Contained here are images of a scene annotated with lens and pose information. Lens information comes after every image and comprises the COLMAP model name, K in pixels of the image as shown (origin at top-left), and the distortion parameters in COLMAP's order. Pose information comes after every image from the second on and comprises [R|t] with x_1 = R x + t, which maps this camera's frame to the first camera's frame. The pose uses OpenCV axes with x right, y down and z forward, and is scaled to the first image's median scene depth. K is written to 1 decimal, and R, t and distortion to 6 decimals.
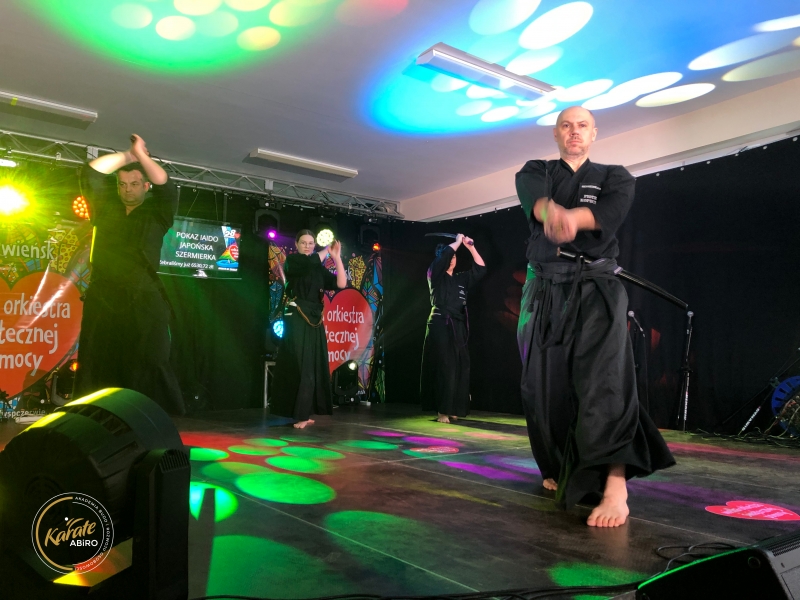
lens RADIAL K [[658.2, 0, 409.0], [0, 658.2, 292.4], [0, 0, 1]] dist [0.015326, -0.014337]
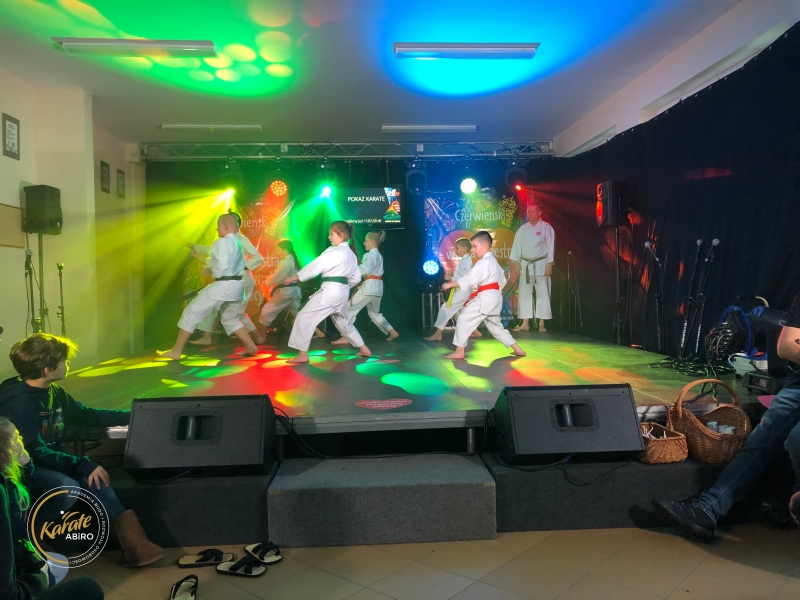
lens RADIAL K [[652.3, 0, 399.6], [0, 652.3, 301.6], [0, 0, 1]] dist [0.014459, -0.003348]
pose [[0.832651, -0.009230, -0.553722, 0.498756], [0.081225, 0.991083, 0.105622, -0.015611], [0.547809, -0.132922, 0.825976, -0.052540]]
